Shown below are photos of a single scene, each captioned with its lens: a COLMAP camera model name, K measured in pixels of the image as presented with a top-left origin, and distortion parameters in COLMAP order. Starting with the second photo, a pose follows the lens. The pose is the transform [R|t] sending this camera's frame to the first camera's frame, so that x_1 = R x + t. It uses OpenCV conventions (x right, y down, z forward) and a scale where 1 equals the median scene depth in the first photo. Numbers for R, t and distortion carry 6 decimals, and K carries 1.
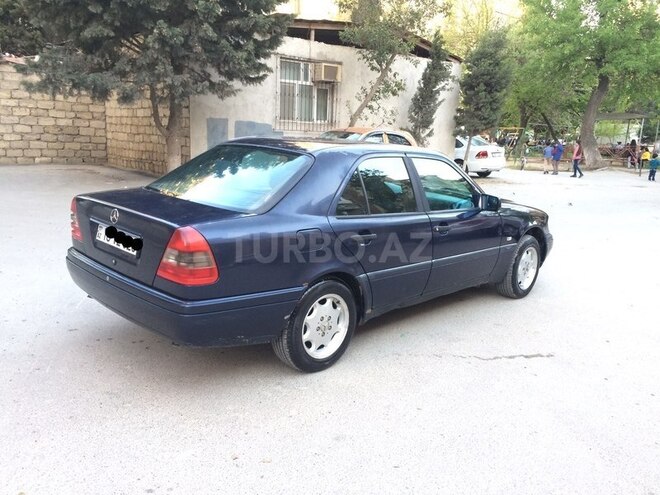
lens RADIAL K [[566.2, 0, 327.4], [0, 566.2, 246.3], [0, 0, 1]] dist [0.064537, -0.062972]
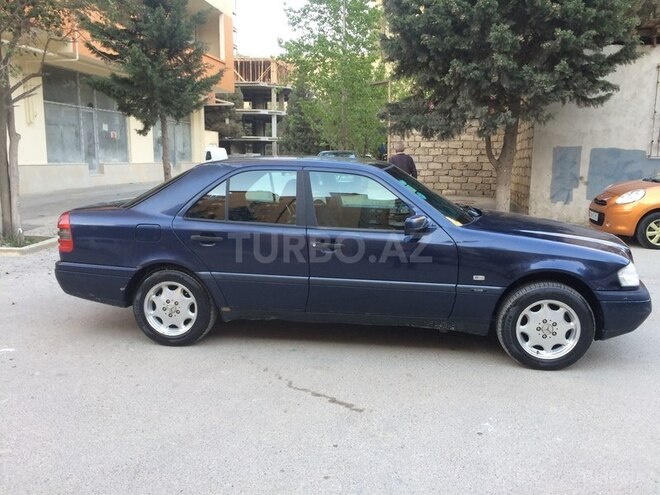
lens RADIAL K [[566.2, 0, 329.9], [0, 566.2, 245.1], [0, 0, 1]] dist [0.064537, -0.062972]
pose [[0.594638, 0.085925, -0.799389, 0.849629], [-0.143328, 0.989675, -0.000238, -0.029320], [0.791115, 0.114717, 0.600814, 0.393144]]
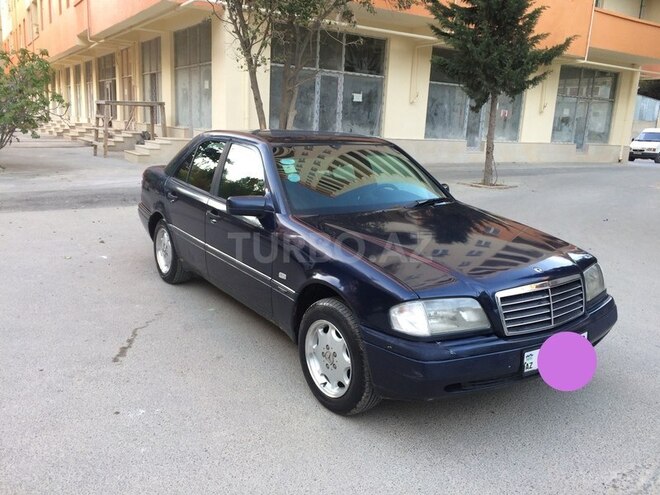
lens RADIAL K [[566.2, 0, 328.5], [0, 566.2, 250.5], [0, 0, 1]] dist [0.064537, -0.062972]
pose [[-0.188626, 0.164941, -0.968098, 0.990921], [-0.249881, 0.945287, 0.209742, -0.202560], [0.949726, 0.281472, -0.137090, 1.190041]]
